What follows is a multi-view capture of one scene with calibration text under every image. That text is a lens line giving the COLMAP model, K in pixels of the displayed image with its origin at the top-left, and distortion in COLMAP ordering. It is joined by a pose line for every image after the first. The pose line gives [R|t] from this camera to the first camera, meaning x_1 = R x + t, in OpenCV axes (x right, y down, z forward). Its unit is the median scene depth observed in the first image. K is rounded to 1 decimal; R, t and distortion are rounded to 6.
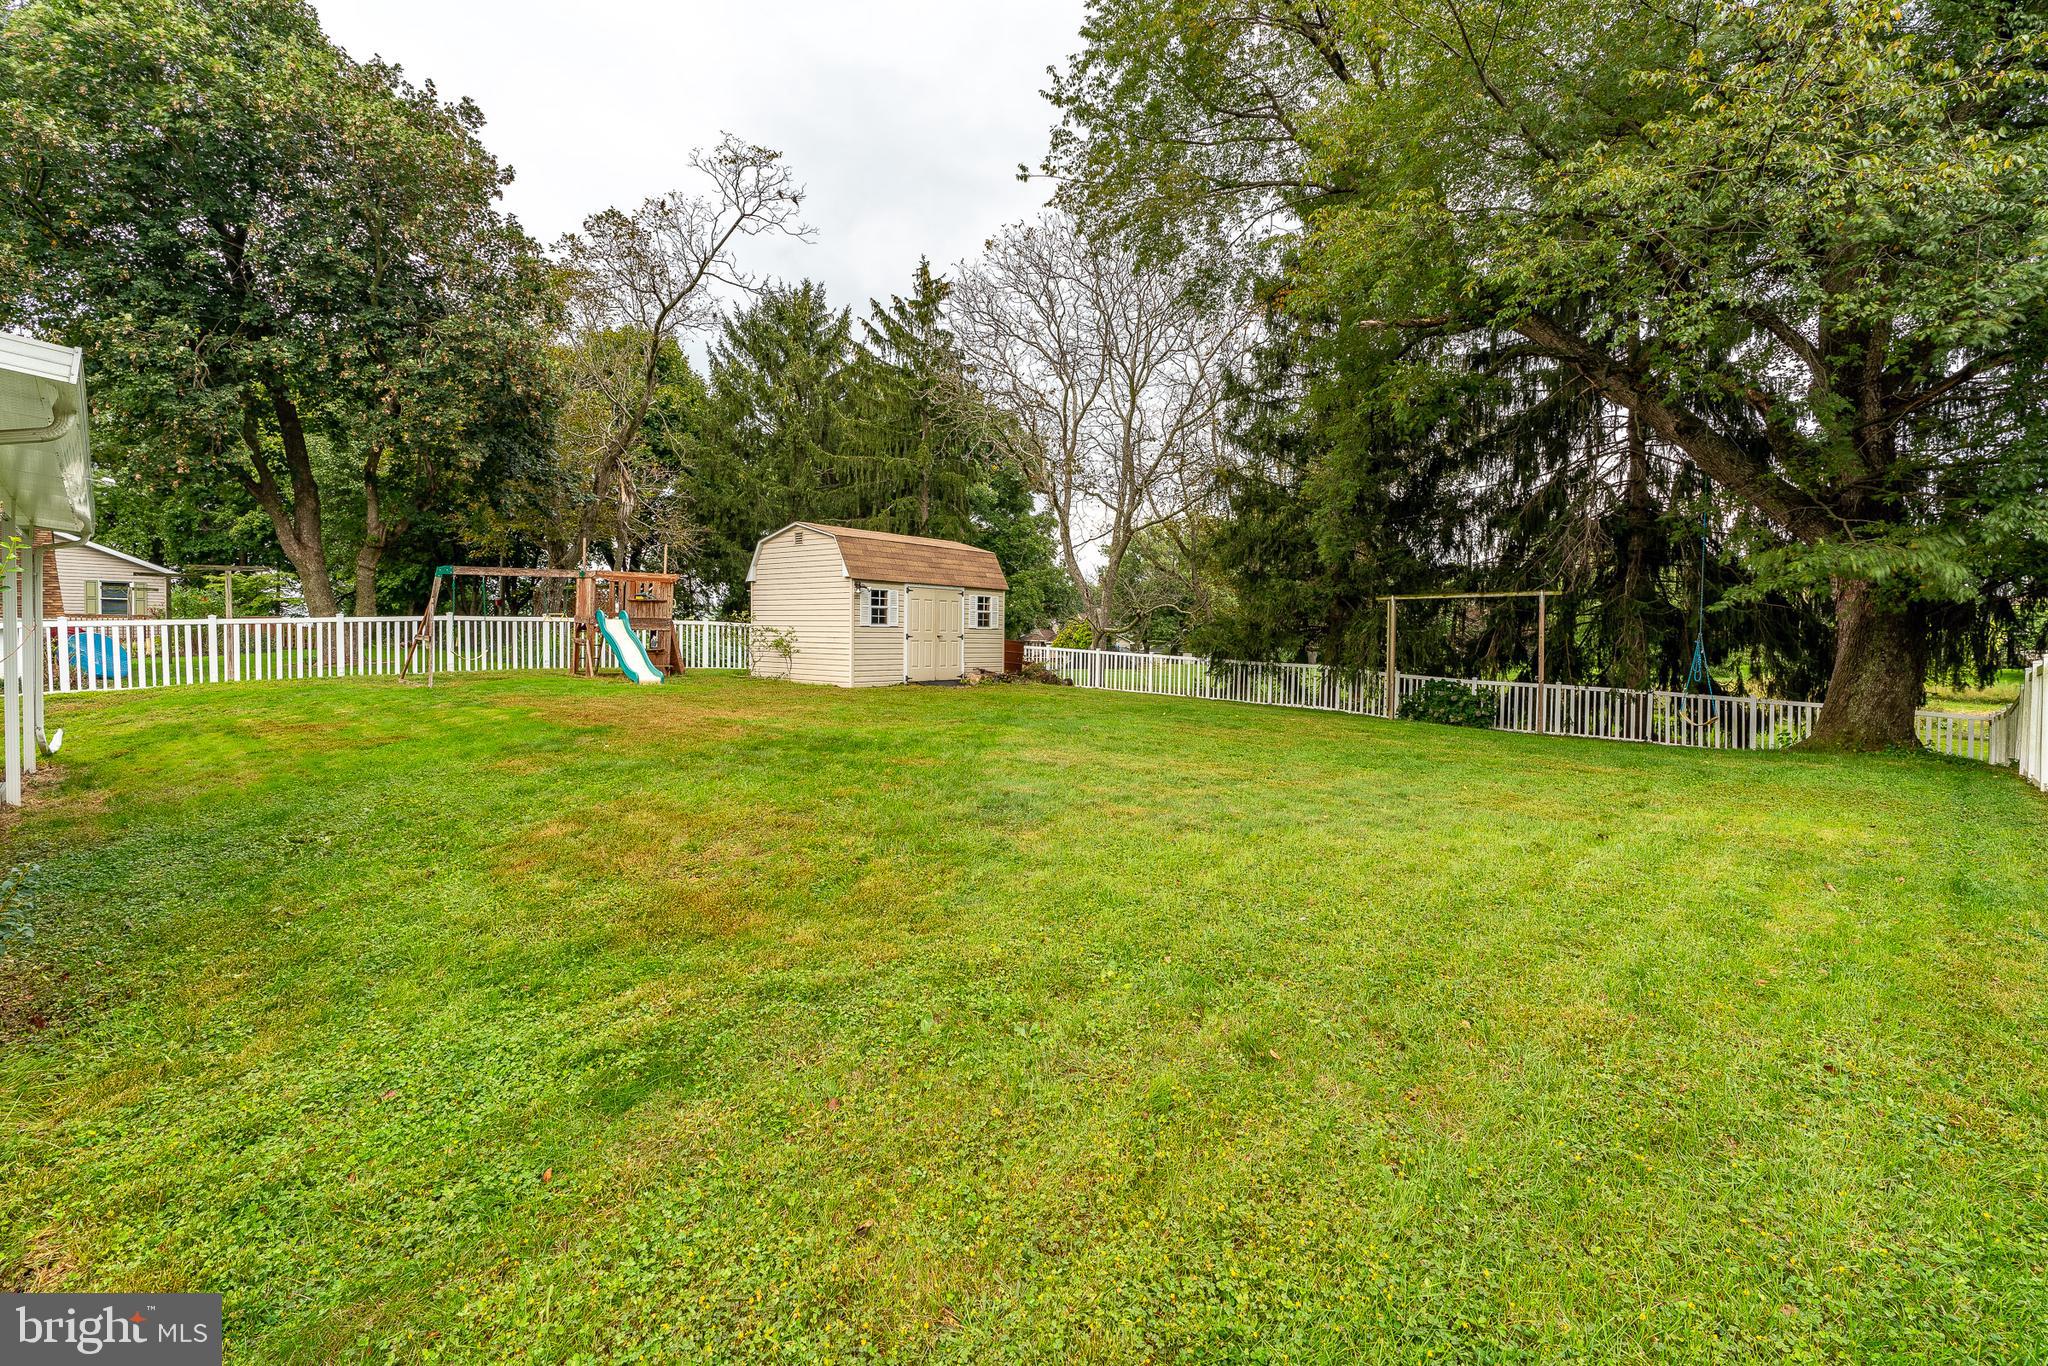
lens RADIAL K [[921.4, 0, 991.1], [0, 921.4, 659.4], [0, 0, 1]] dist [0.000287, 0.000080]
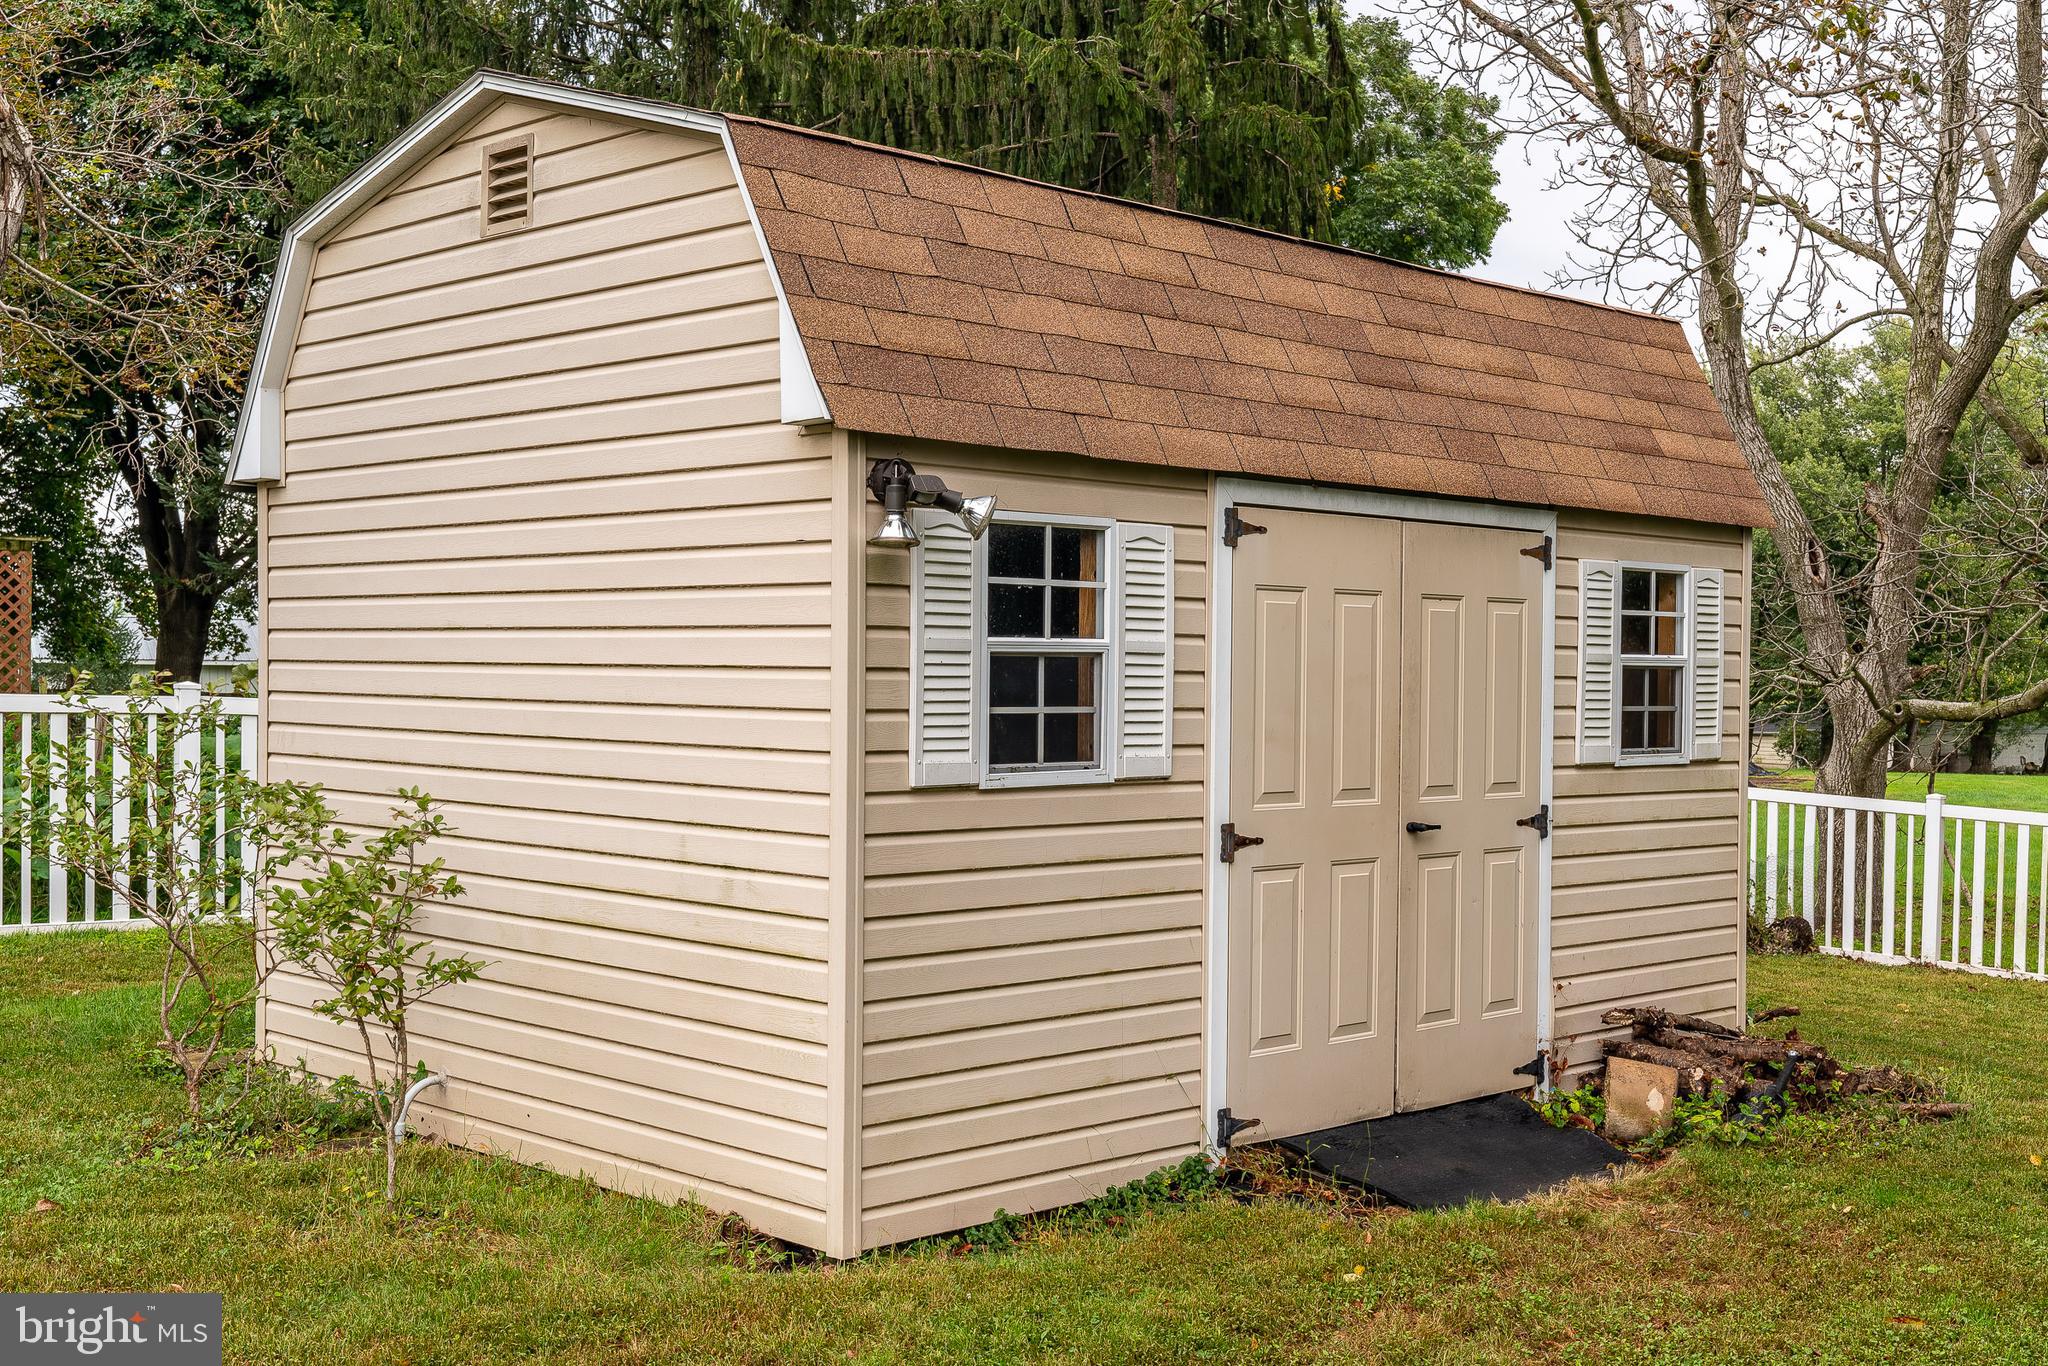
lens RADIAL K [[2335.1, 0, 1024.0], [0, 2335.1, 683.0], [0, 0, 1]] dist [-0.006366, -0.001007]
pose [[0.995576, 0.001231, -0.093954, -0.089666], [-0.003019, 0.999817, -0.018898, -0.043844], [0.093914, 0.019098, 0.995397, 0.636087]]
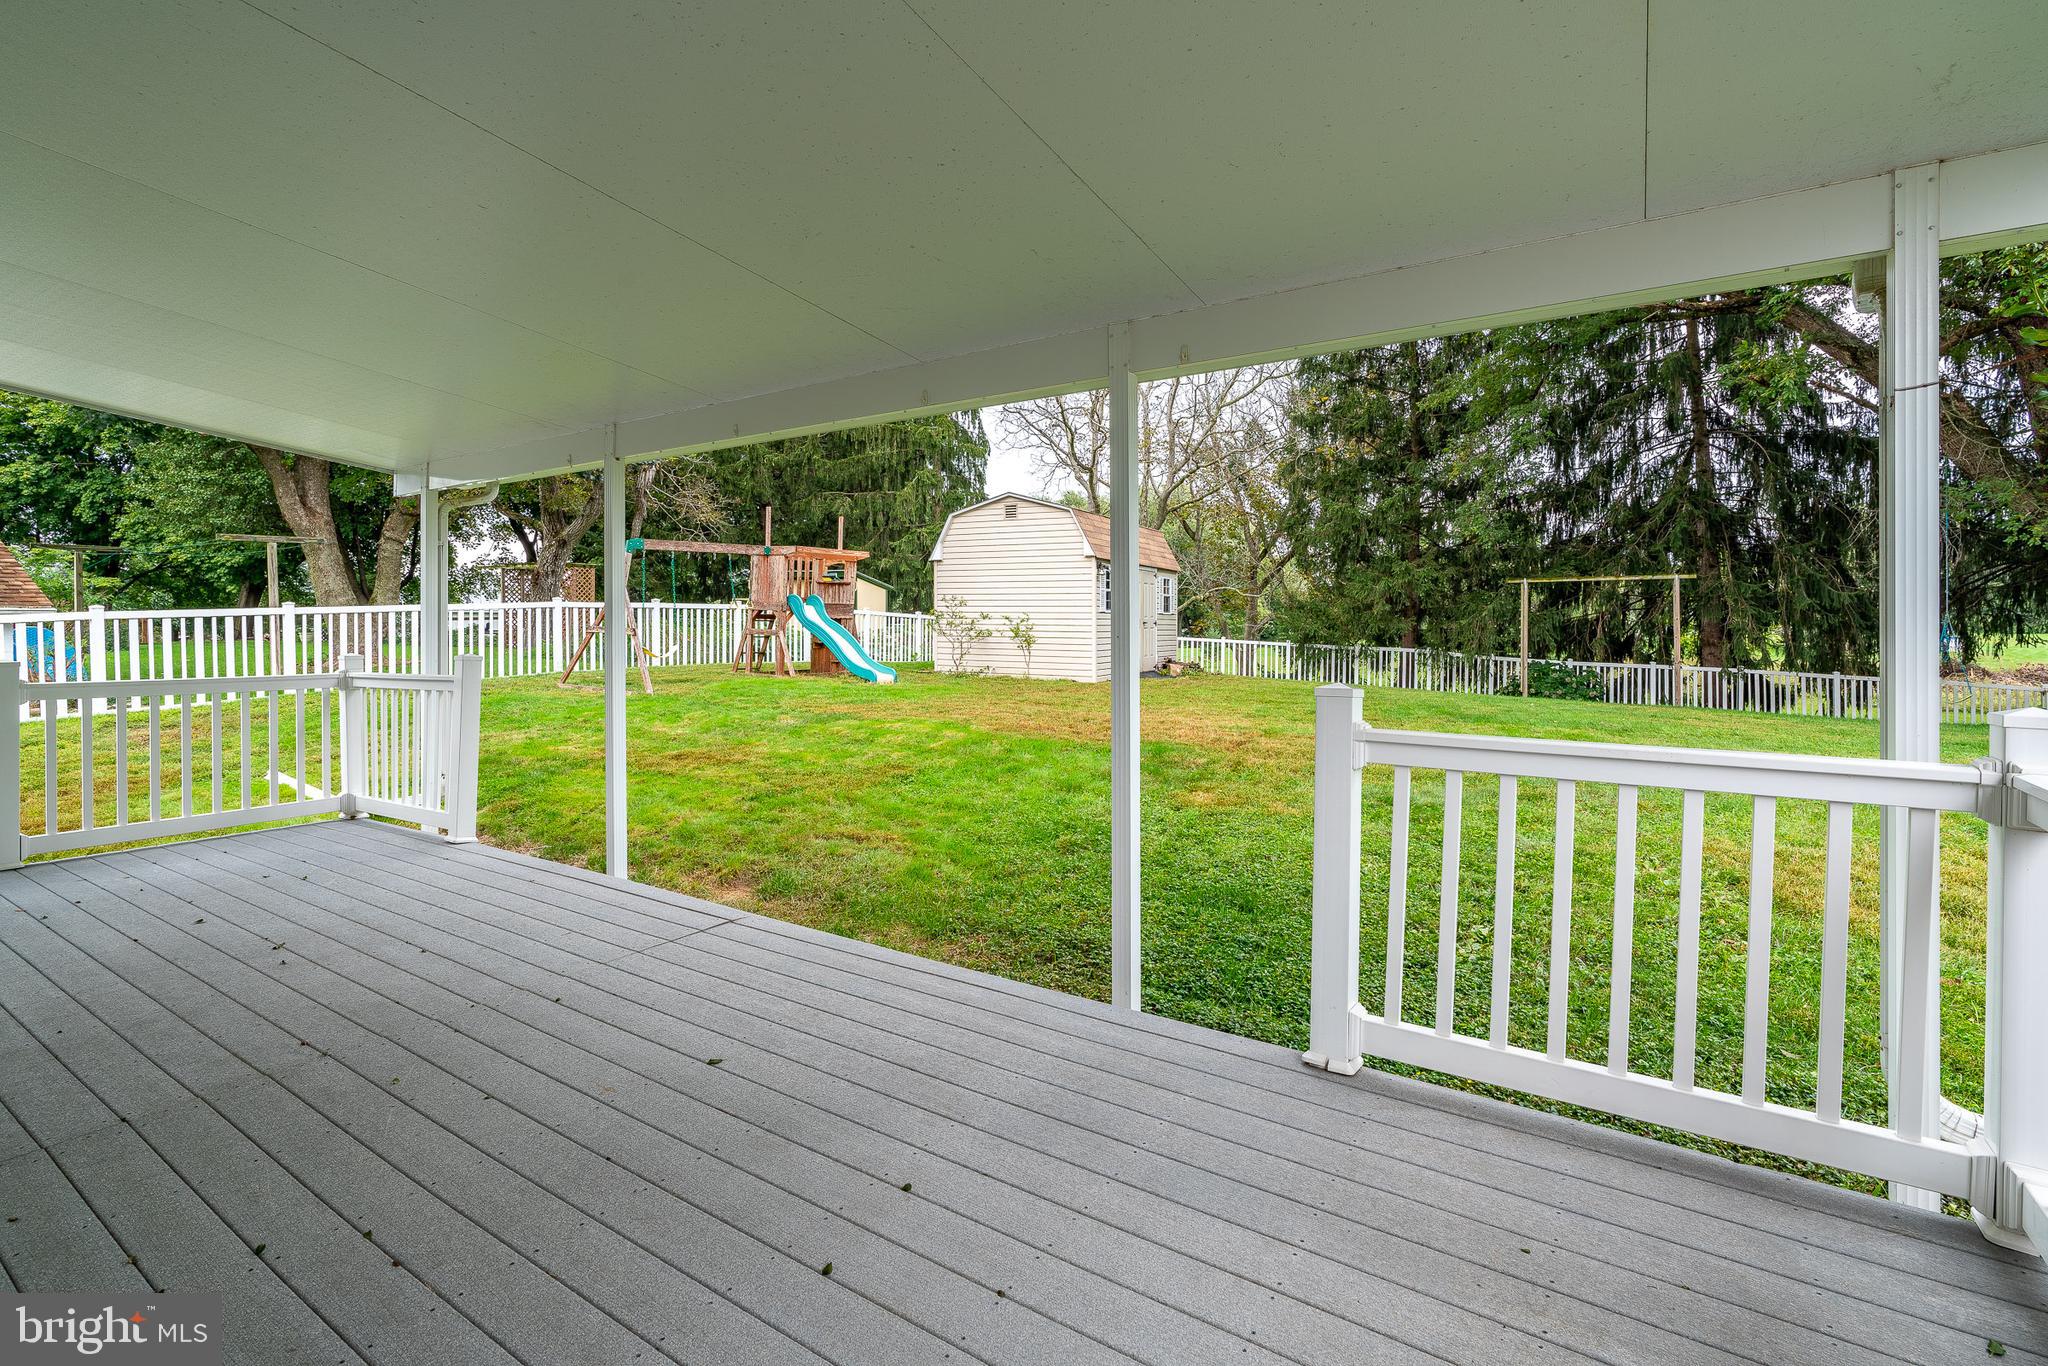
lens RADIAL K [[921.4, 0, 991.1], [0, 921.4, 659.4], [0, 0, 1]] dist [0.000287, 0.000080]
pose [[0.978908, -0.016396, 0.203640, -0.406857], [0.012303, 0.999696, 0.021349, -0.010882], [-0.203929, -0.018393, 0.978813, 0.153875]]
